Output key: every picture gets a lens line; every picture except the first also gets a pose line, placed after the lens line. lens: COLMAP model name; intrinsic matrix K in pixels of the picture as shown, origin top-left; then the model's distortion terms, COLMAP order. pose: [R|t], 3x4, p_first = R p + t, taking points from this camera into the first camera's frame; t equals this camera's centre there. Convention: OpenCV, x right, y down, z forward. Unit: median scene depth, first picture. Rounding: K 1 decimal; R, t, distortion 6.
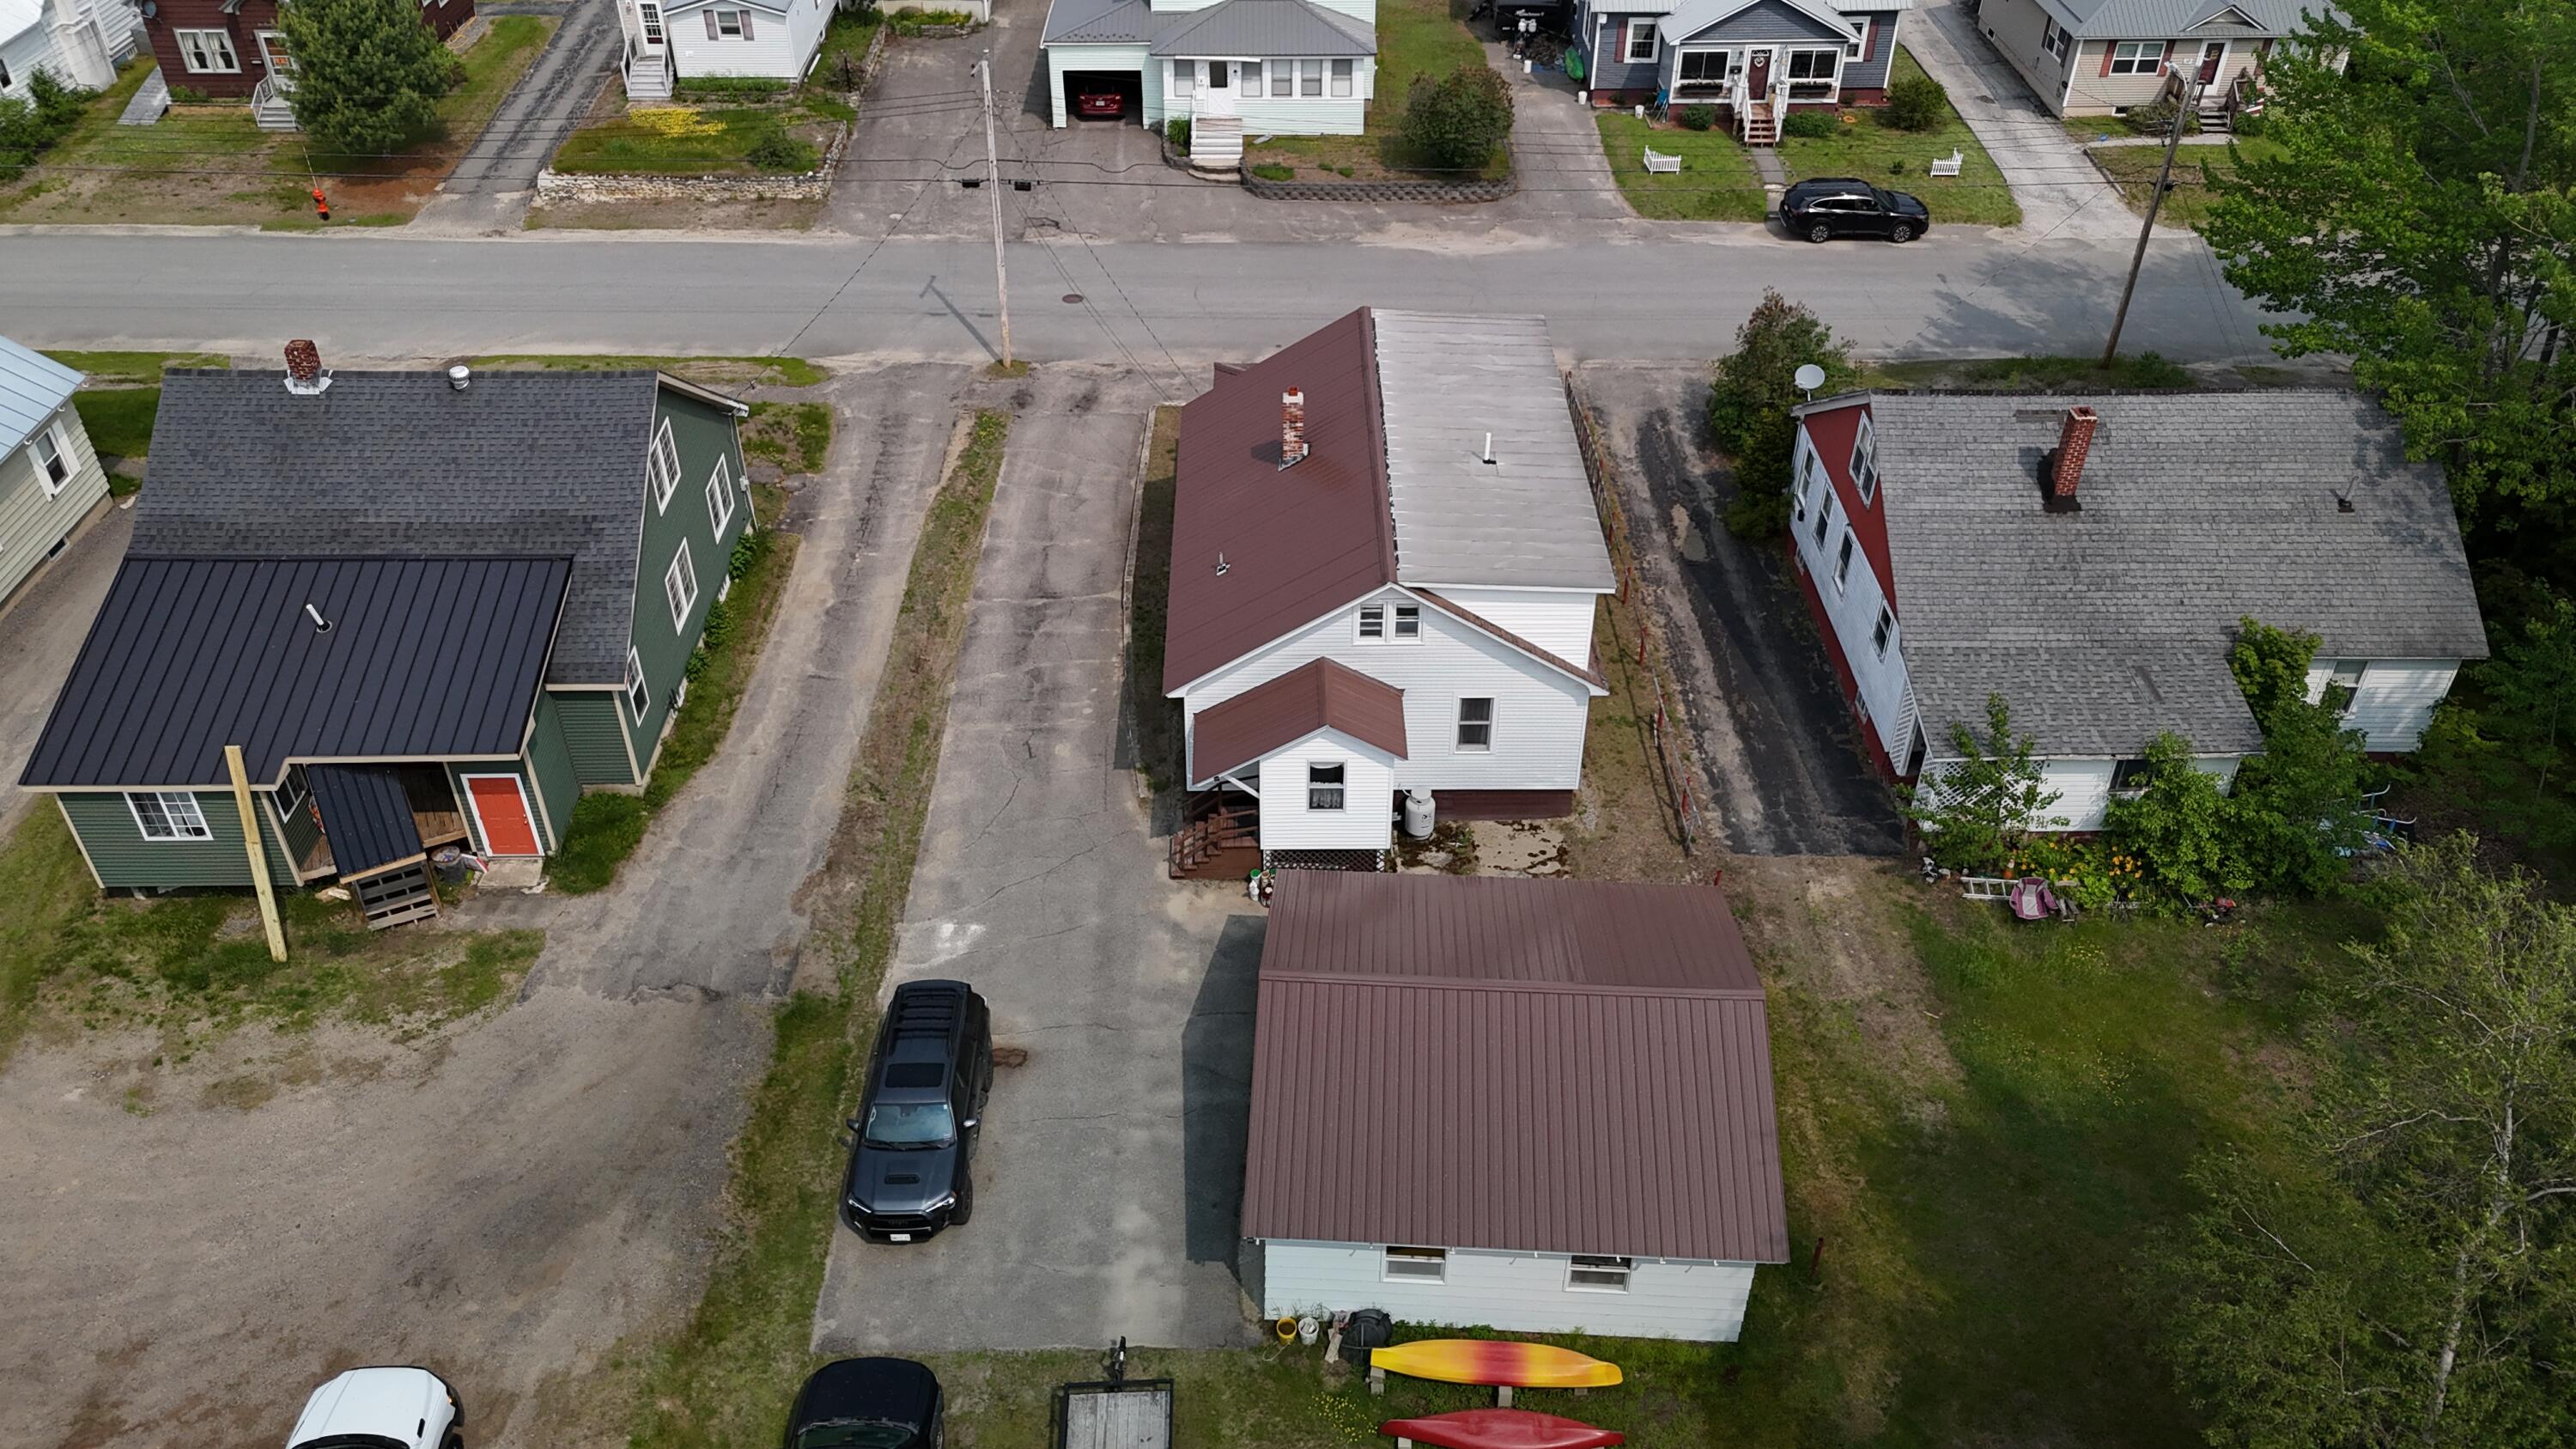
lens RADIAL K [[1891.2, 0, 1291.6], [0, 1891.2, 716.8], [0, 0, 1]] dist [0.076988, -0.074788]
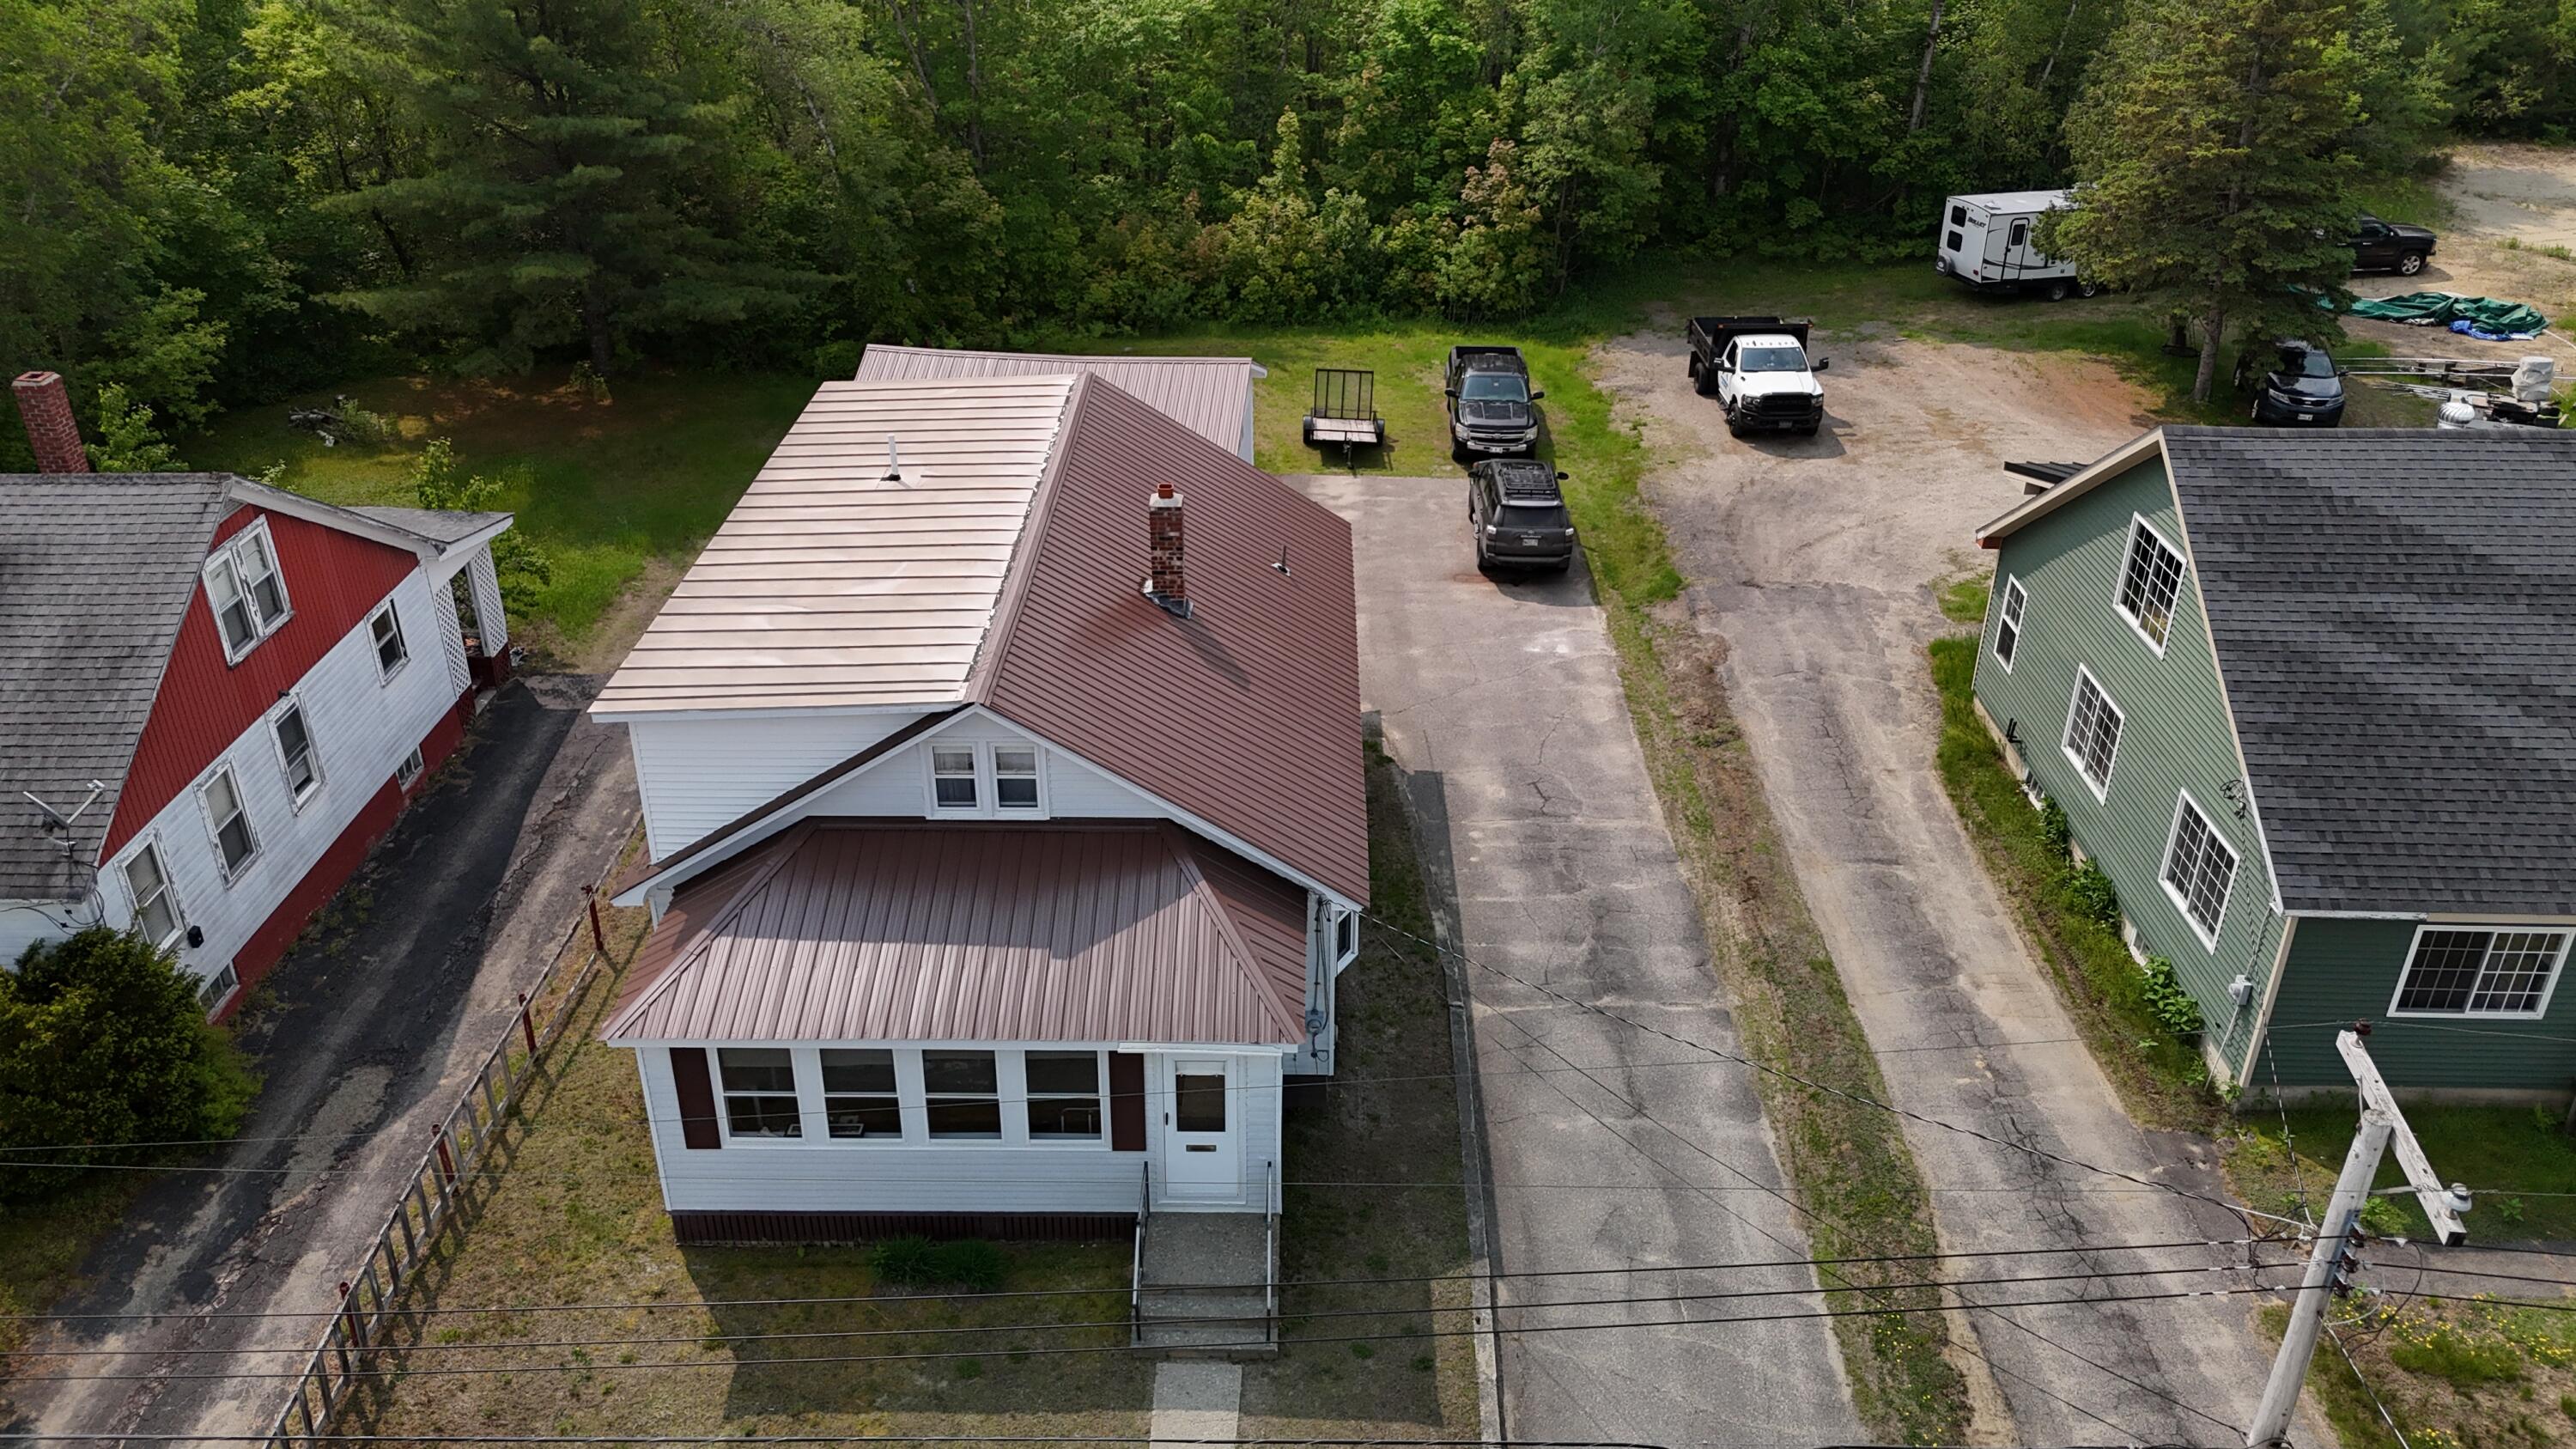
lens RADIAL K [[1891.2, 0, 1291.6], [0, 1891.2, 716.8], [0, 0, 1]] dist [0.076988, -0.074788]
pose [[-0.999782, -0.016461, 0.012808, -0.052055], [0.004825, 0.414857, 0.909874, -0.734582], [-0.020291, 0.909738, -0.414687, 1.380766]]
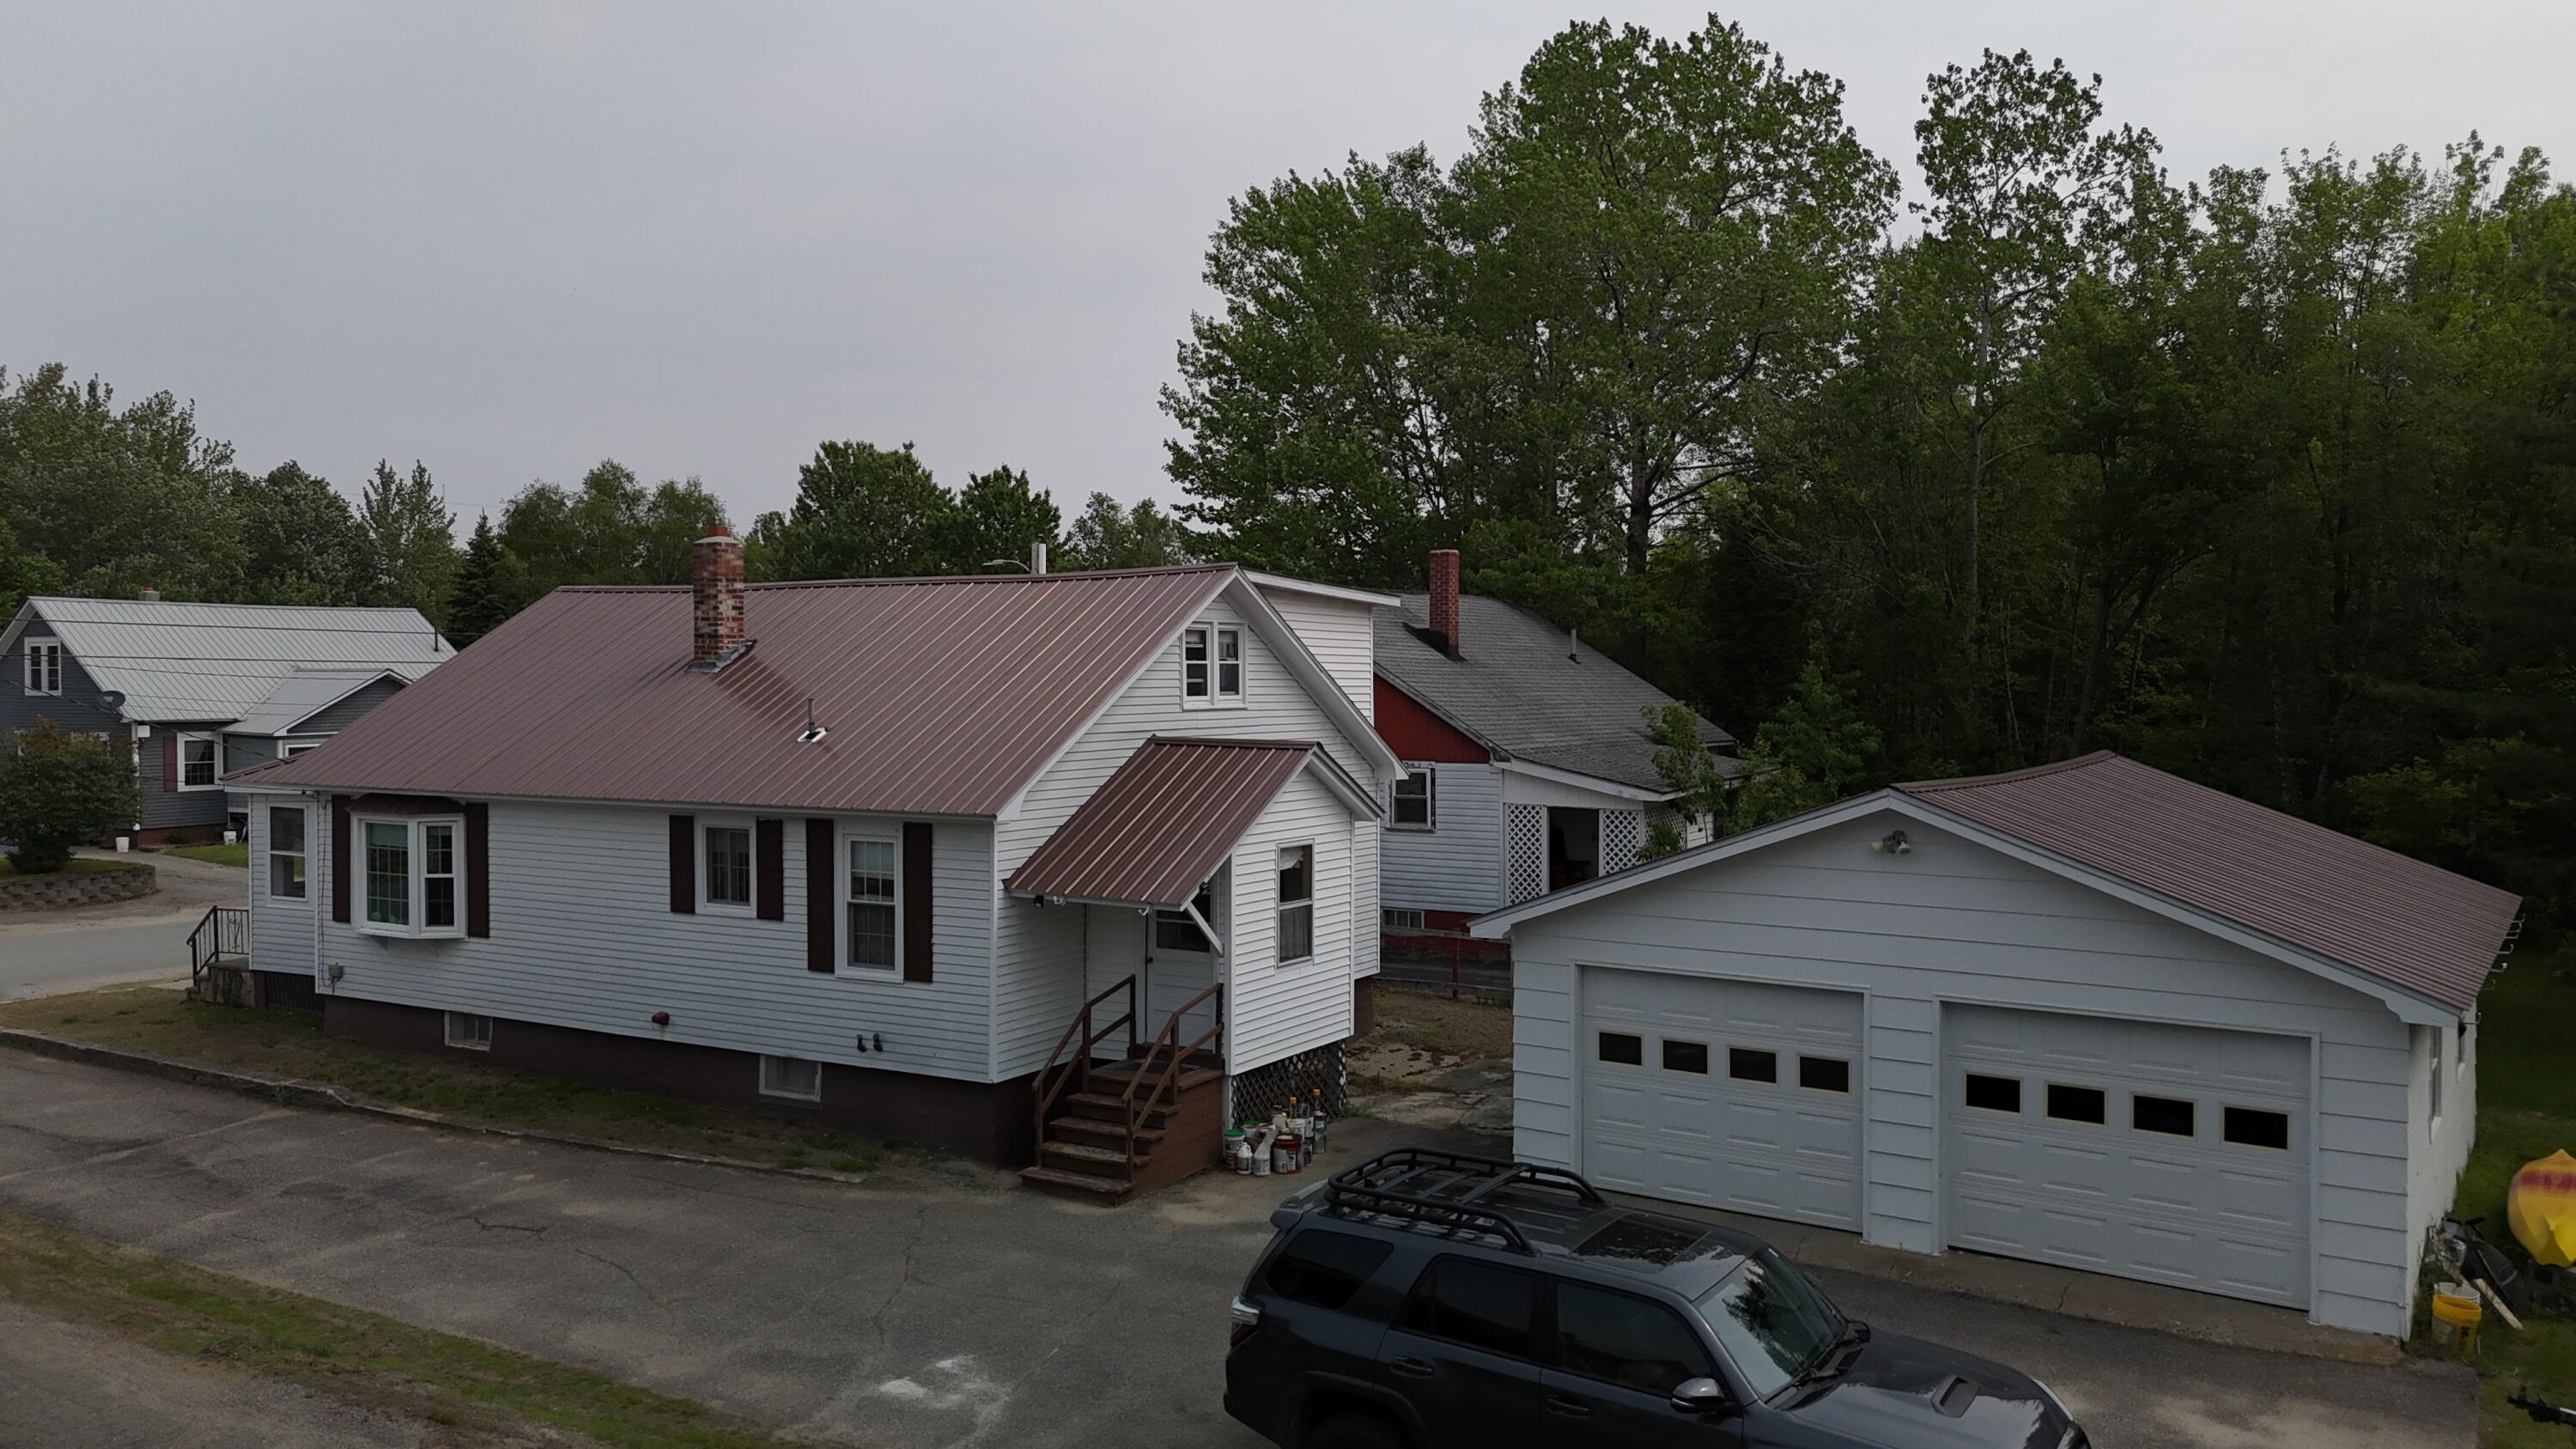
lens RADIAL K [[1891.2, 0, 1291.6], [0, 1891.2, 716.8], [0, 0, 1]] dist [0.076988, -0.074788]
pose [[0.526353, -0.024034, 0.849927, -0.428769], [0.519197, 0.800686, -0.298893, 0.149815], [-0.673341, 0.598602, 0.433921, 0.686260]]
